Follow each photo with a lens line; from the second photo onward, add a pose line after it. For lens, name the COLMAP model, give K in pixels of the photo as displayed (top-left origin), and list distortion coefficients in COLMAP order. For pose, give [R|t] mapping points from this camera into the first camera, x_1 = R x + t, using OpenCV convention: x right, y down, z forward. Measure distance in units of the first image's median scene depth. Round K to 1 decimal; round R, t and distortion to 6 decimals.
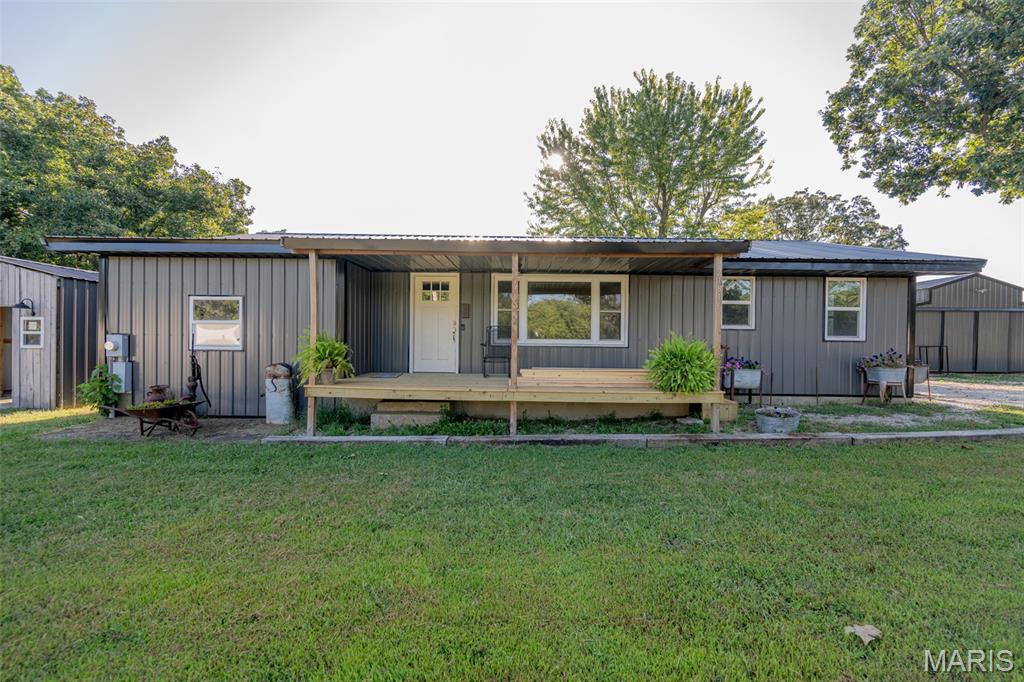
lens RADIAL K [[400.7, 0, 511.8], [0, 400.7, 345.0], [0, 0, 1]] dist [0.000473, -0.000031]
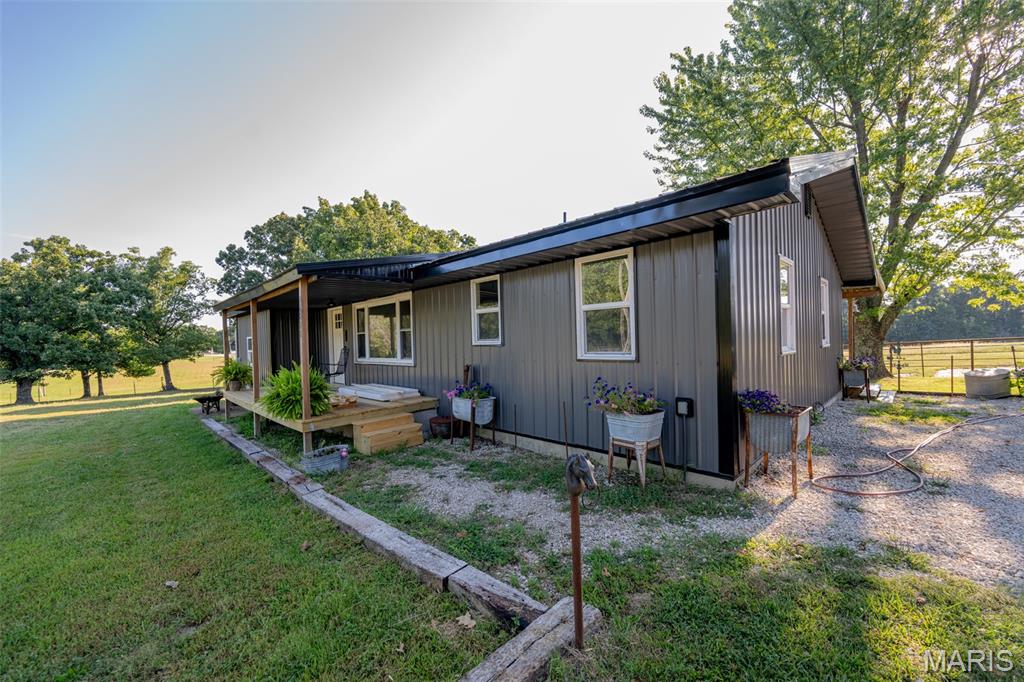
lens RADIAL K [[399.6, 0, 513.5], [0, 399.6, 344.1], [0, 0, 1]] dist [-0.011454, -0.000064]
pose [[0.715193, -0.027964, -0.698368, 1.153971], [0.036016, 0.999346, -0.003132, -0.037156], [0.697999, -0.022913, 0.715732, 0.485717]]
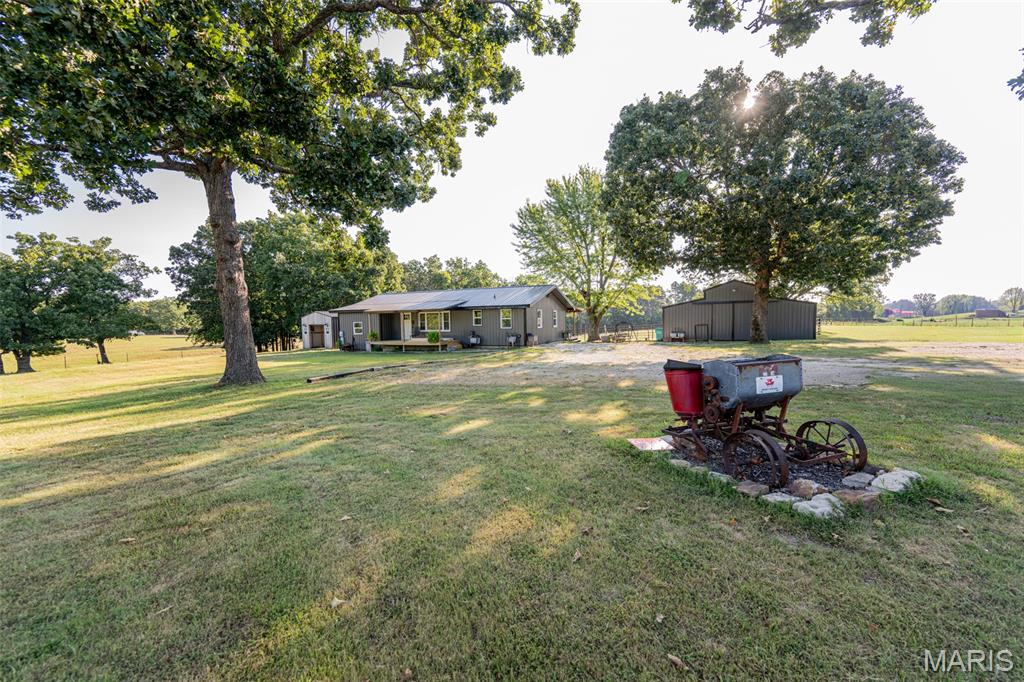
lens RADIAL K [[400.7, 0, 511.8], [0, 400.7, 345.0], [0, 0, 1]] dist [0.000473, -0.000031]
pose [[0.904046, -0.003332, -0.427421, 2.258810], [0.026110, 0.998533, 0.047441, -0.031328], [0.426636, -0.054049, 0.902807, -1.905985]]
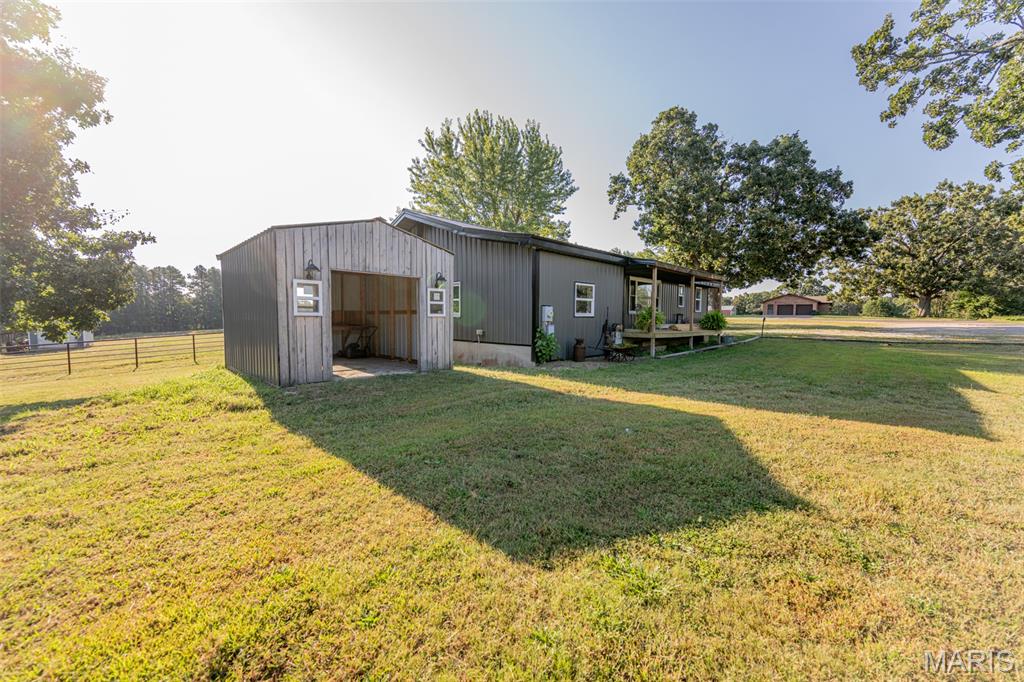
lens RADIAL K [[399.6, 0, 513.5], [0, 399.6, 344.1], [0, 0, 1]] dist [-0.011454, -0.000064]
pose [[0.695941, -0.055419, 0.715958, -1.850235], [0.004653, 0.997345, 0.072677, 0.004472], [-0.718084, -0.047247, 0.694351, 0.064437]]
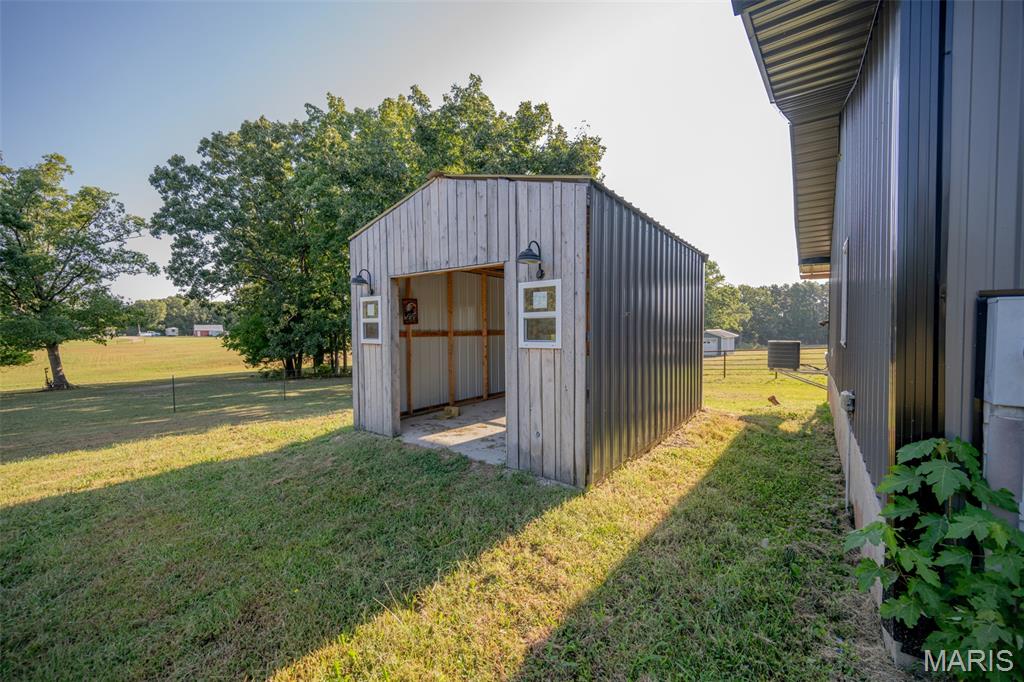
lens RADIAL K [[400.7, 0, 511.8], [0, 400.7, 345.0], [0, 0, 1]] dist [0.000473, -0.000031]
pose [[0.805717, 0.005229, -0.592278, -0.943827], [0.011720, 0.999625, 0.024768, -0.007554], [0.592185, -0.026898, 0.805353, 0.602606]]
